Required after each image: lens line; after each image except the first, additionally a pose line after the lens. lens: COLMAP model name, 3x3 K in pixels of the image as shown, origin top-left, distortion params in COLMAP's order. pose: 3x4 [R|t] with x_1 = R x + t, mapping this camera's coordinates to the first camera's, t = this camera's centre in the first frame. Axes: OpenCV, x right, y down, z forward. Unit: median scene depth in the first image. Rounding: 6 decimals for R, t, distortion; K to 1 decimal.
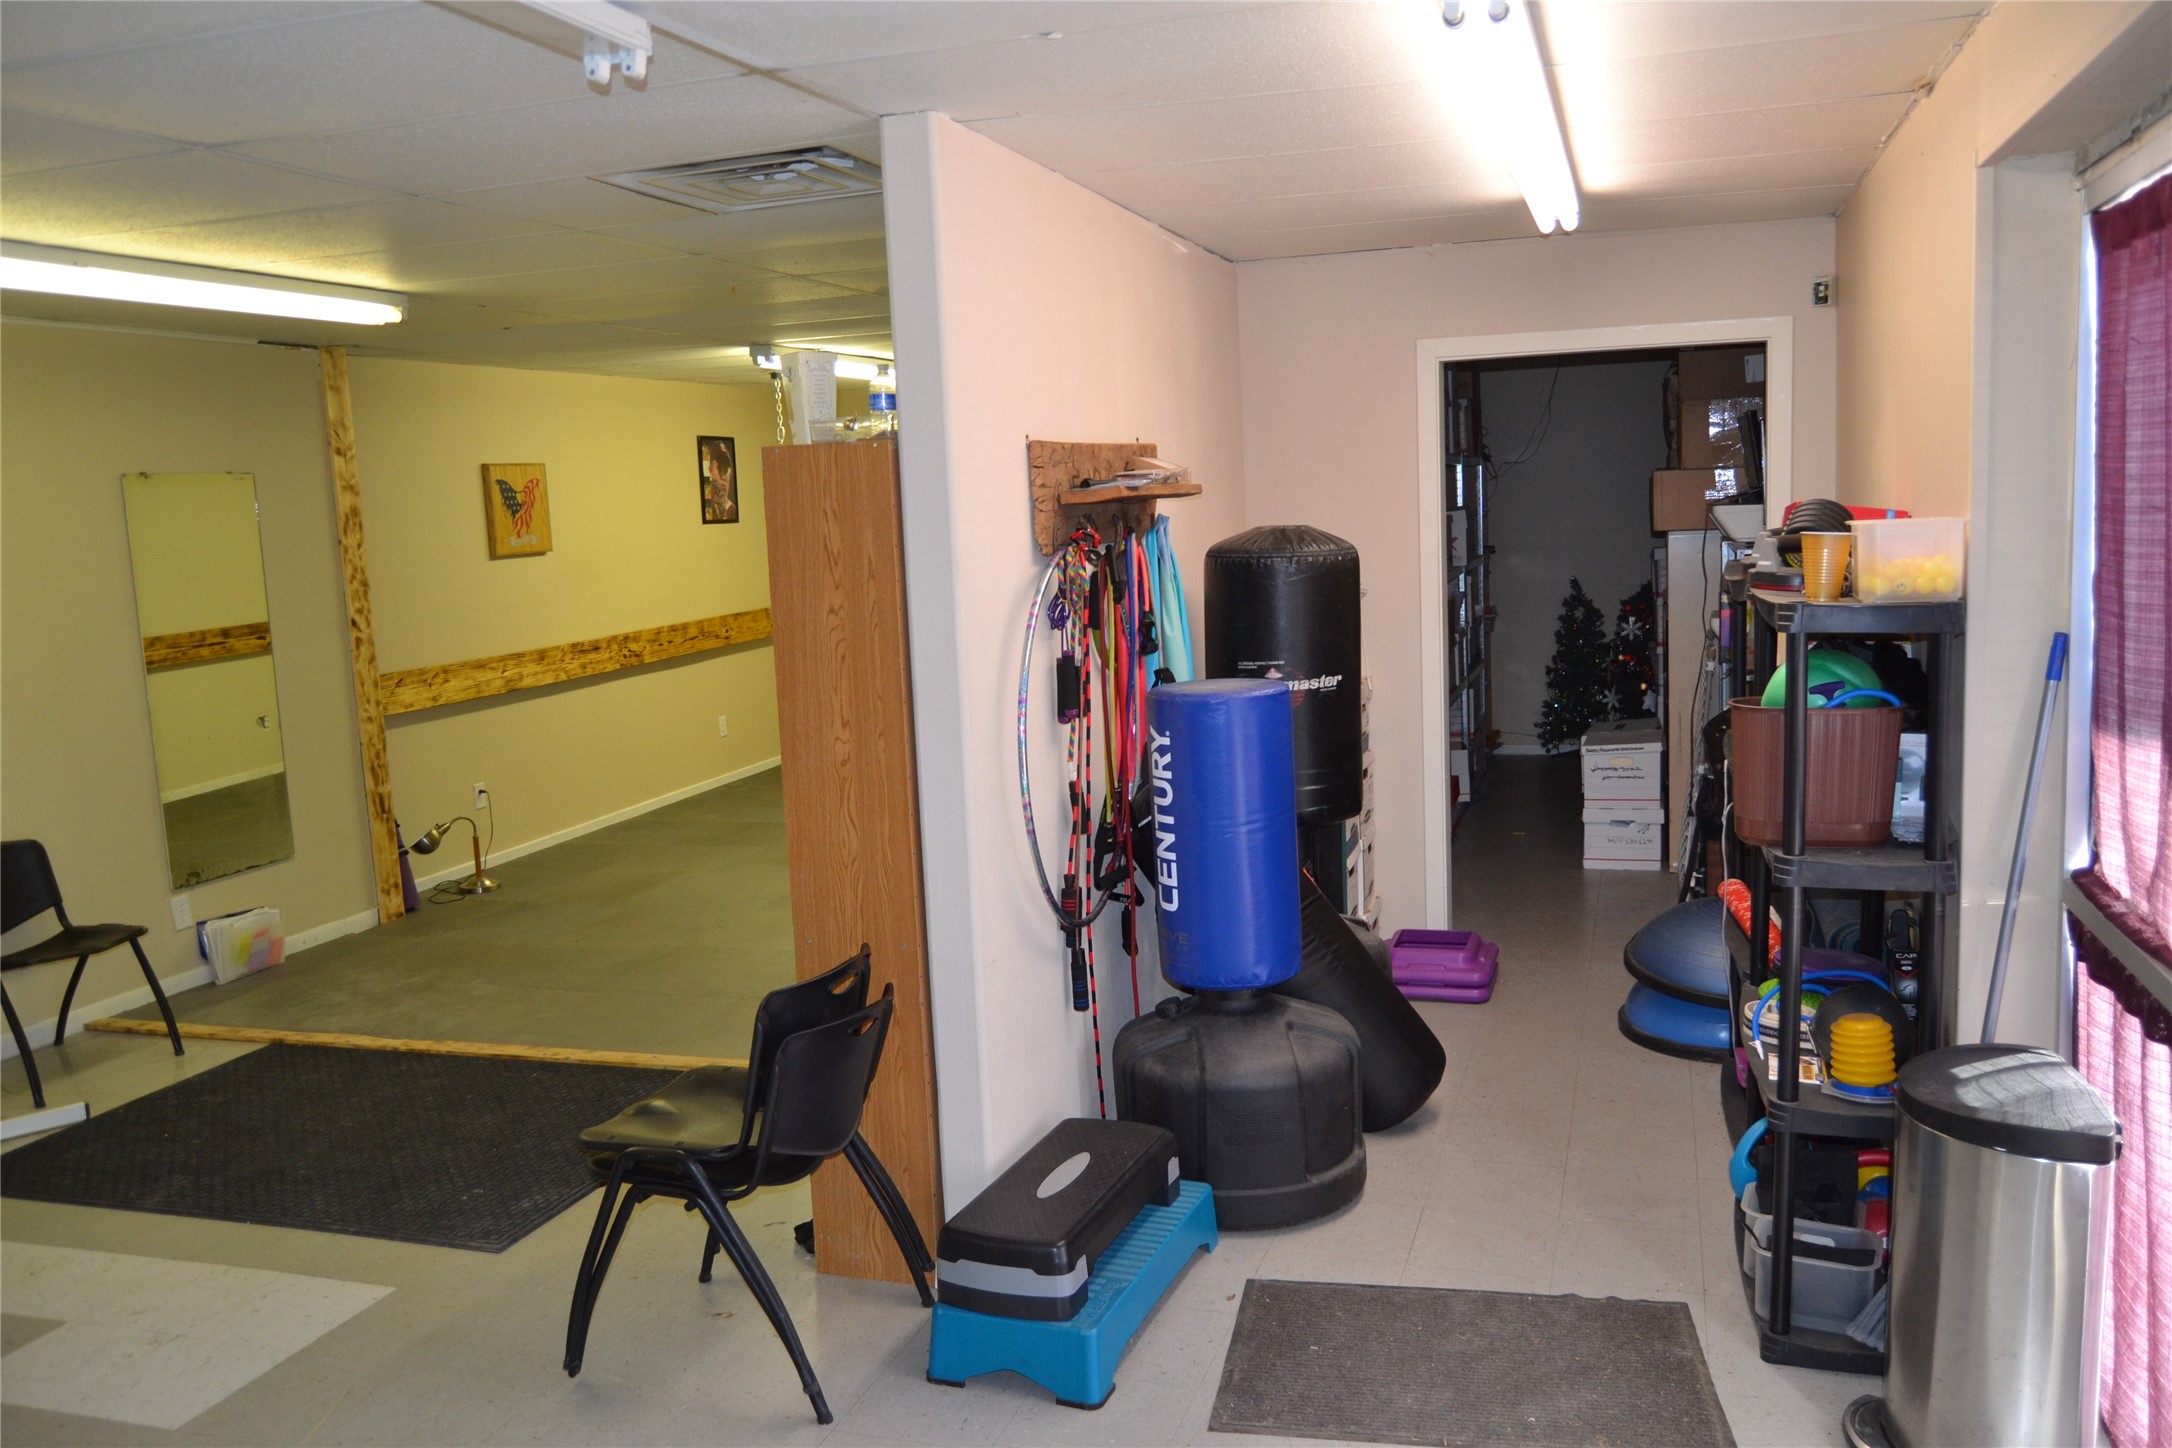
lens RADIAL K [[1707.0, 0, 1082.5], [0, 1707.0, 721.1], [0, 0, 1]] dist [-0.021078, 0.013072]
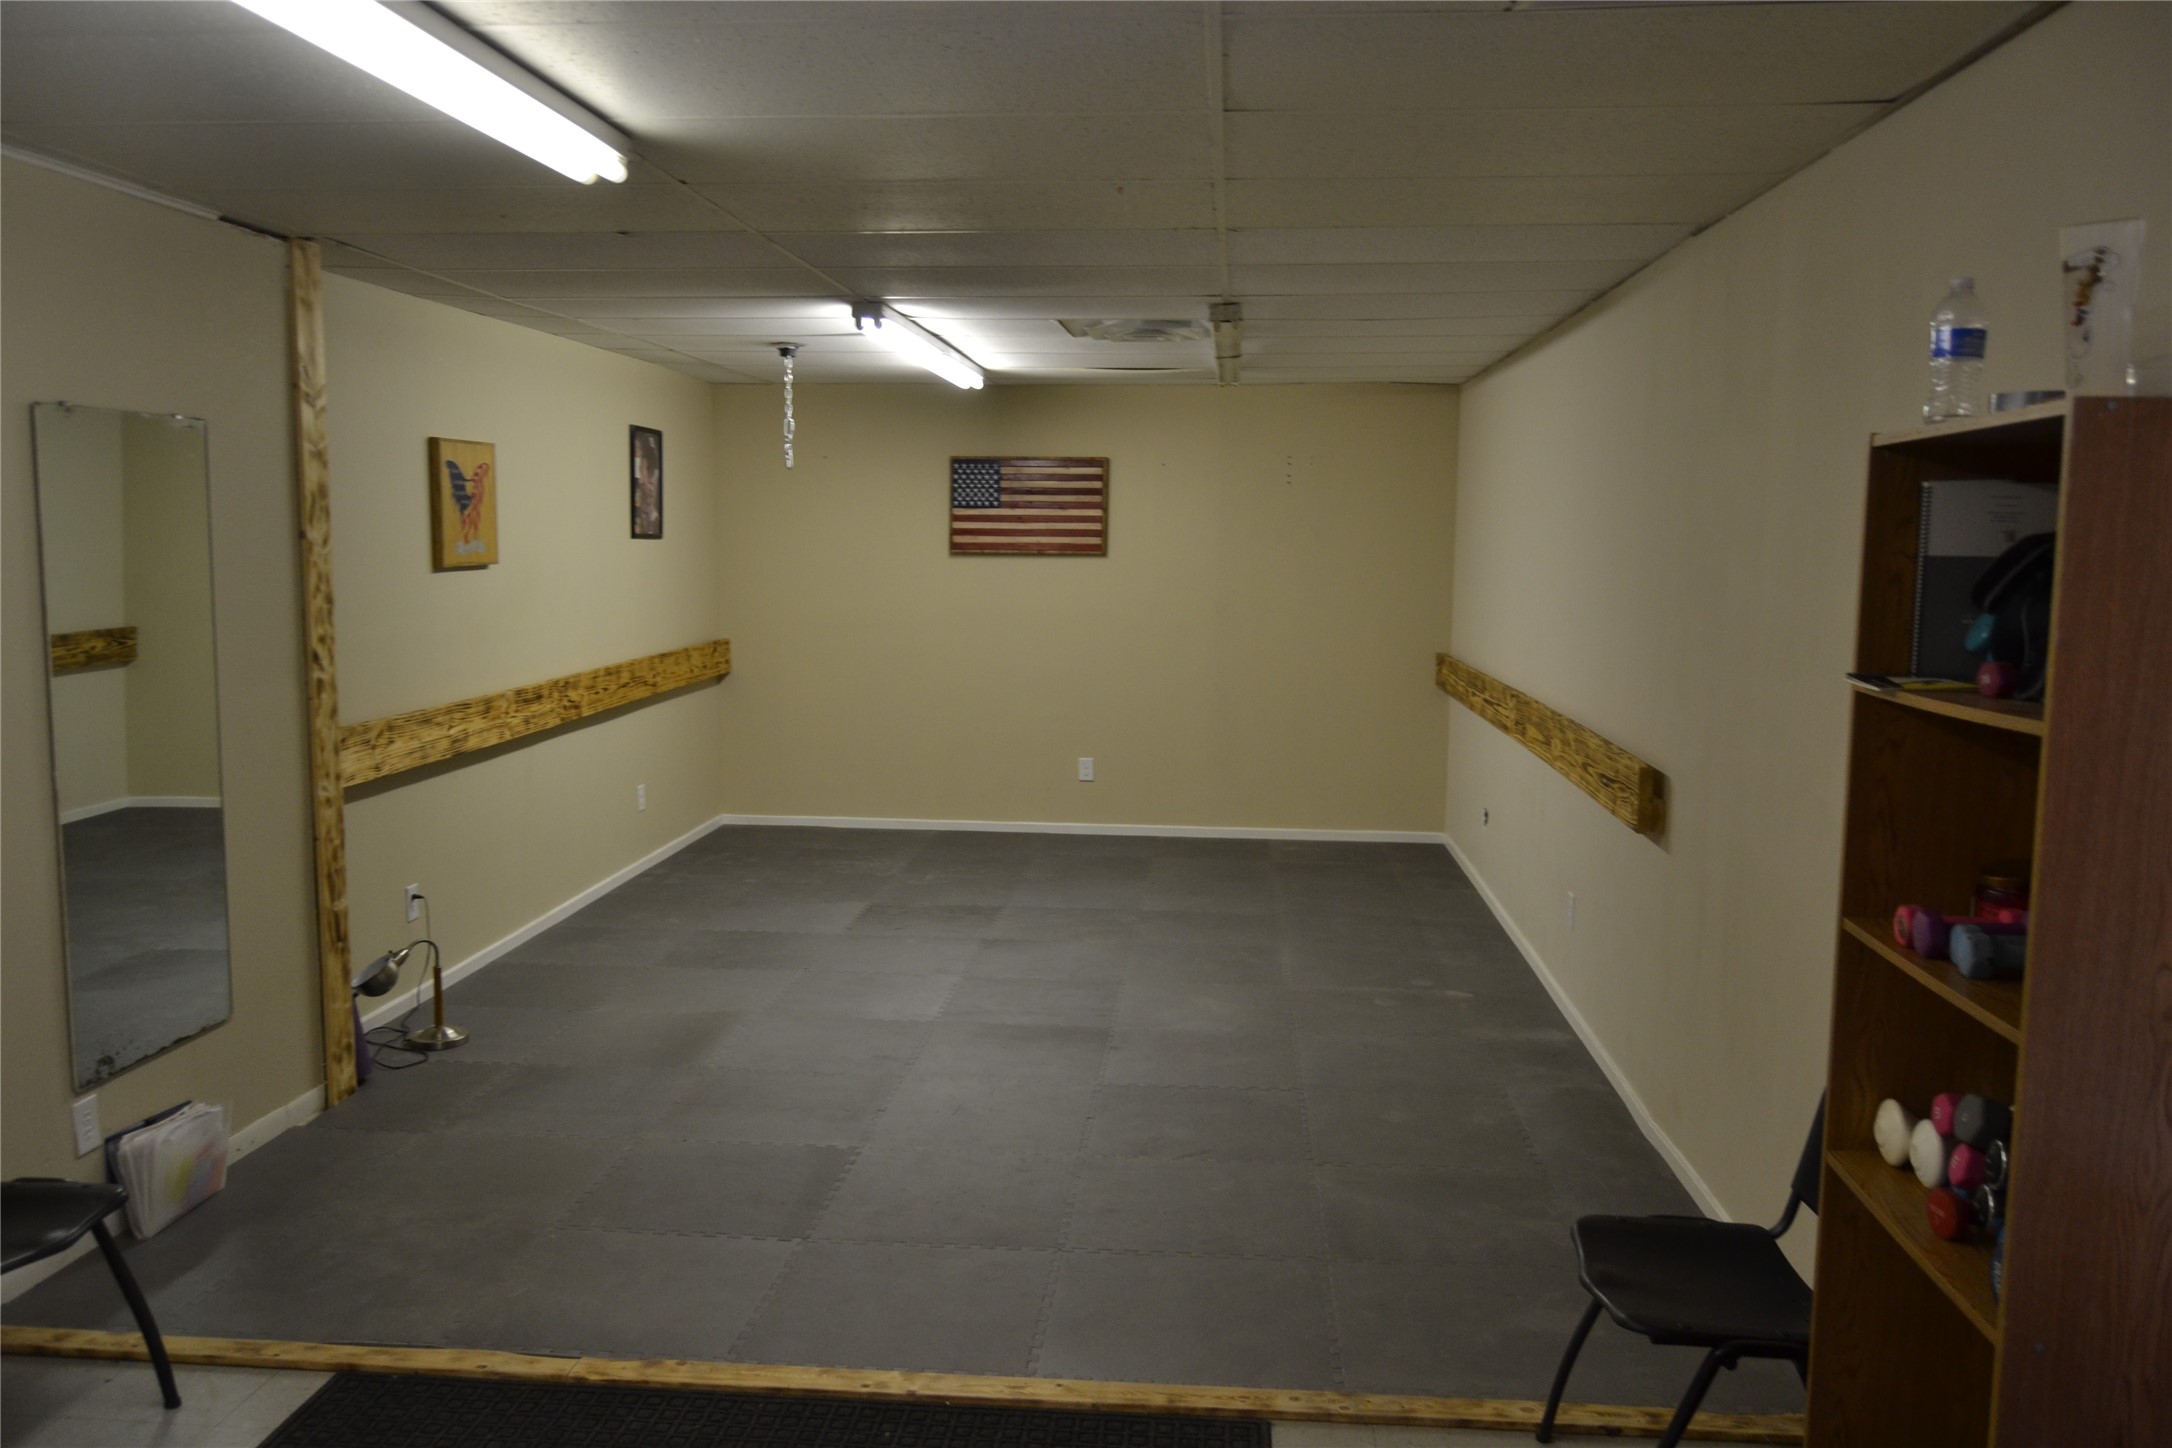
lens RADIAL K [[1707.0, 0, 1087.5], [0, 1707.0, 727.0], [0, 0, 1]] dist [-0.021078, 0.013072]
pose [[0.971609, 0.030185, 0.234660, -0.249305], [-0.024726, 0.999352, -0.026170, -0.017649], [-0.235298, 0.019625, 0.971725, 0.243522]]
